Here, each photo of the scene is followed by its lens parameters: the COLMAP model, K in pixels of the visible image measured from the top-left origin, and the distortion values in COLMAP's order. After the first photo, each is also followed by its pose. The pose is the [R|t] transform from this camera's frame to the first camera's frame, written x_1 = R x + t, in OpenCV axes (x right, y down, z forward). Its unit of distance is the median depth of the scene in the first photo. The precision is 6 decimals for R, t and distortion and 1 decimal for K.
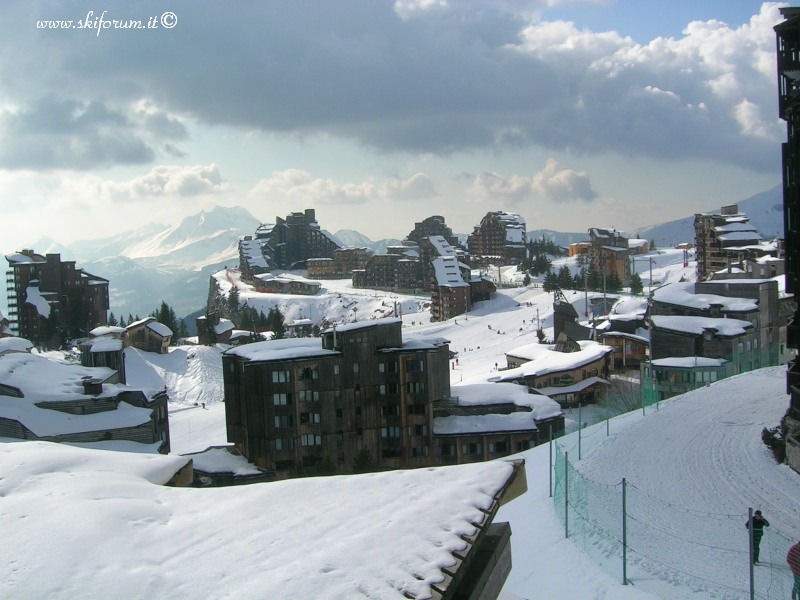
lens RADIAL K [[1046.2, 0, 399.0], [0, 1046.2, 299.7], [0, 0, 1]] dist [-0.104430, 0.000000]
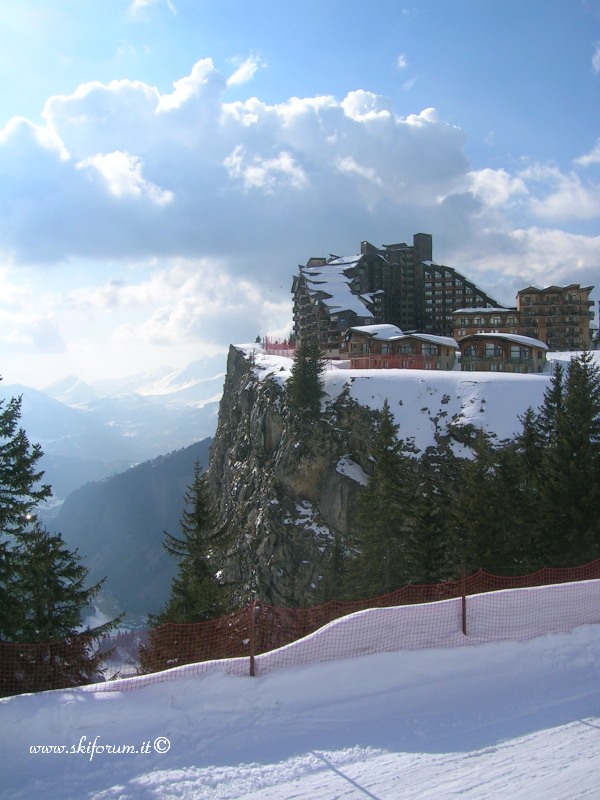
lens RADIAL K [[826.6, 0, 299.7], [0, 826.6, 399.1], [0, 0, 1]] dist [-0.078557, 0.000000]
pose [[0.997199, 0.023049, -0.071151, -0.118269], [-0.026400, 0.998568, -0.046527, 0.014811], [0.069977, 0.048275, 0.996380, 0.613494]]
